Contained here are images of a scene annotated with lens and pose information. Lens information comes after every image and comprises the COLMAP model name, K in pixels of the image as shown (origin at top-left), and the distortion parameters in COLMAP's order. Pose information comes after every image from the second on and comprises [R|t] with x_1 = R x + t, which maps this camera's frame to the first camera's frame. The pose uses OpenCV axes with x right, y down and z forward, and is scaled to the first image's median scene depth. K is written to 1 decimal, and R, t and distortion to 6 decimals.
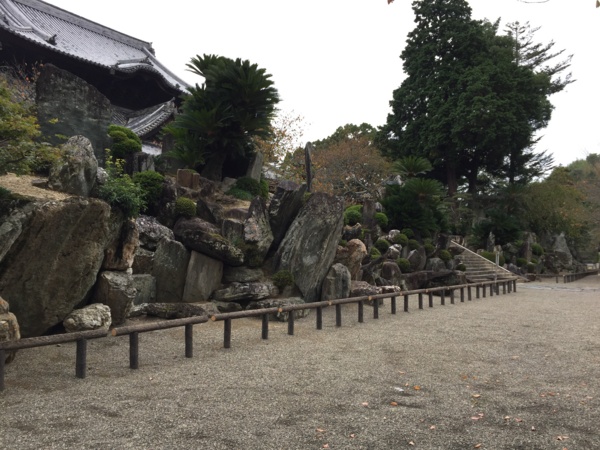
lens RADIAL K [[516.4, 0, 300.0], [0, 516.4, 225.0], [0, 0, 1]] dist [0.111256, -0.115249]
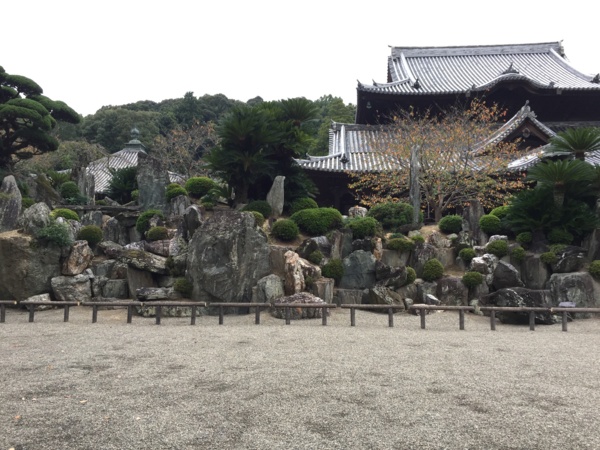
lens RADIAL K [[516.4, 0, 300.0], [0, 516.4, 225.0], [0, 0, 1]] dist [0.111256, -0.115249]
pose [[0.538561, -0.070946, -0.839595, 0.705545], [0.044606, 0.997452, -0.055672, 0.024459], [0.841405, -0.007469, 0.540353, 0.334739]]
